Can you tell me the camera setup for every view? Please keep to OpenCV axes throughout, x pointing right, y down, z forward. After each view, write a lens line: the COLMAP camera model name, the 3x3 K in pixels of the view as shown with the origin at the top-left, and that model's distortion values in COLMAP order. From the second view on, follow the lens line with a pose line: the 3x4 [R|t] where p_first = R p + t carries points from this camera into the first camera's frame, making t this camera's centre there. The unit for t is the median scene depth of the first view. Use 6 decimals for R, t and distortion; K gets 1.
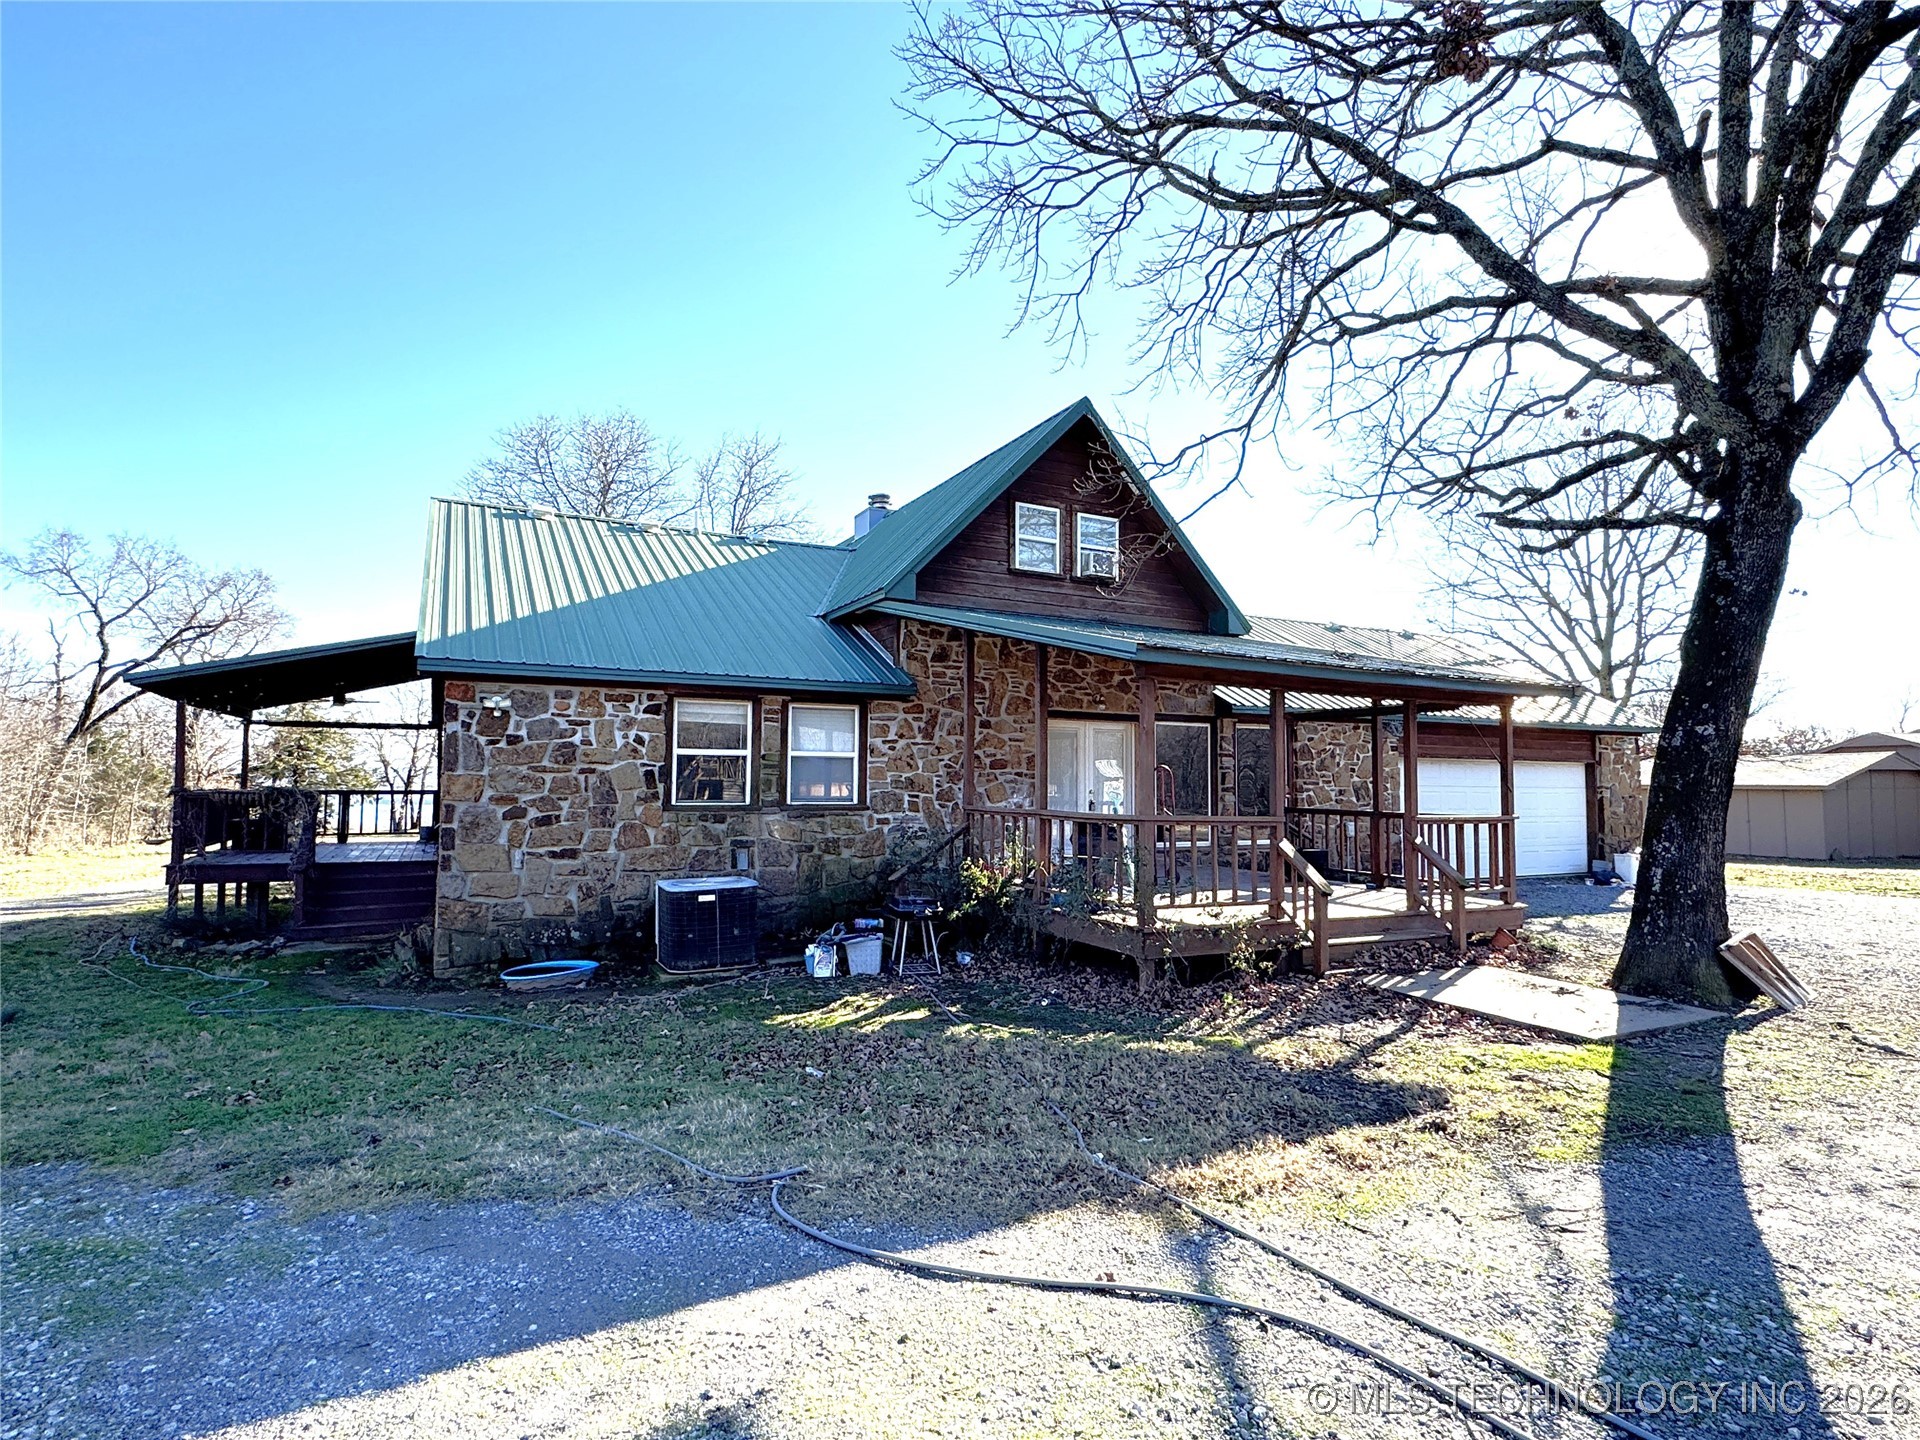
lens RADIAL K [[1010.6, 0, 958.4], [0, 1010.6, 722.8], [0, 0, 1]] dist [-0.004600, -0.000175]
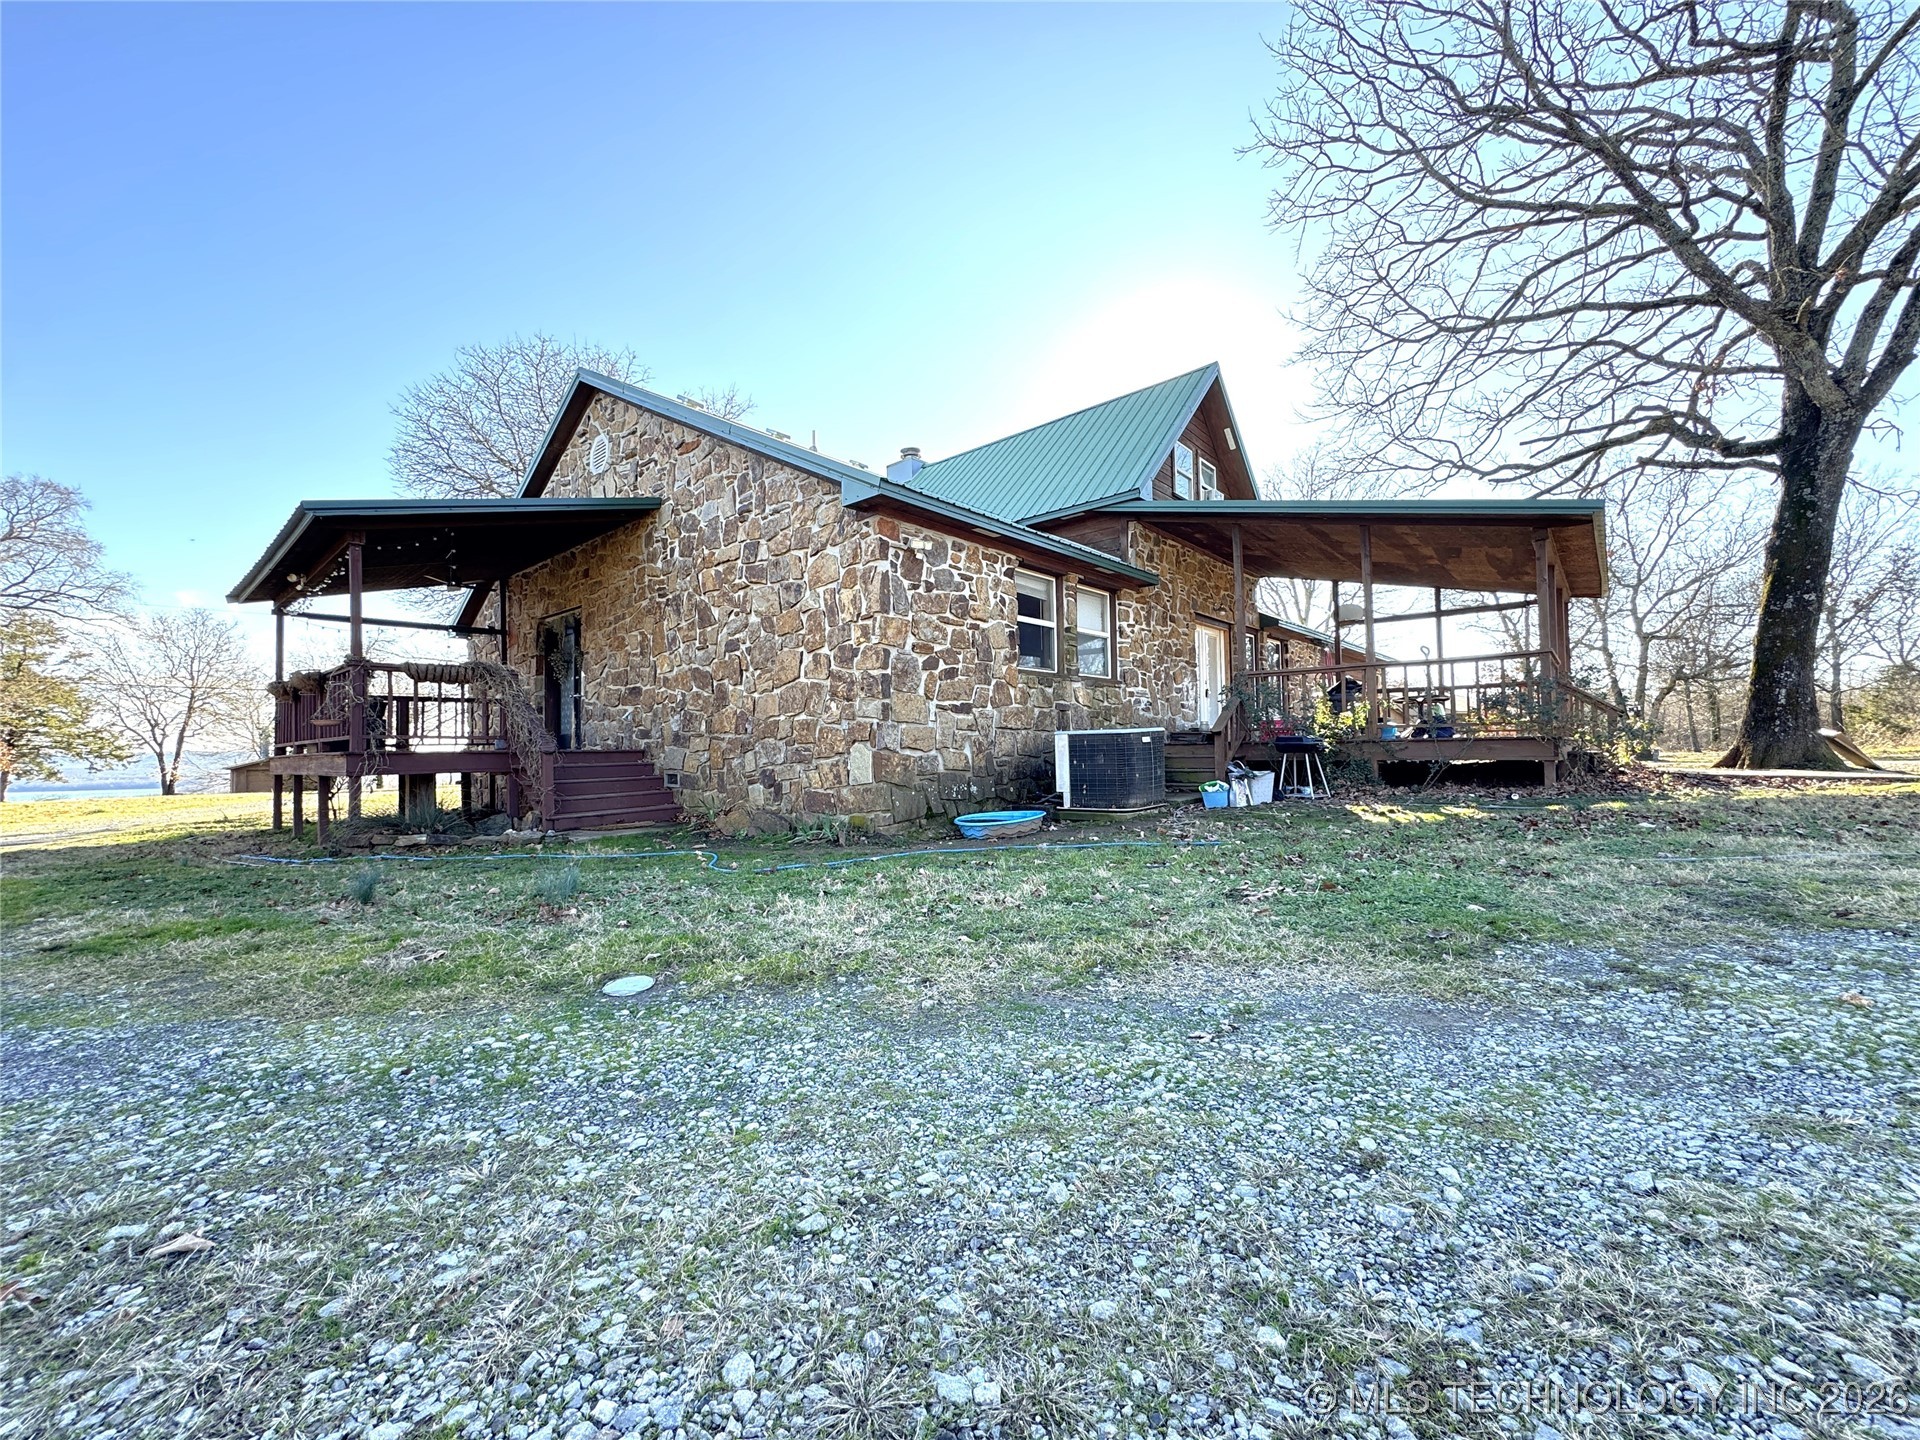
lens RADIAL K [[766.6, 0, 960.2], [0, 766.6, 718.1], [0, 0, 1]] dist [-0.004636, -0.000318]
pose [[0.928639, -0.009228, 0.370869, -0.661420], [0.002709, 0.999833, 0.018094, 0.124370], [-0.370974, -0.015798, 0.928509, 0.301687]]
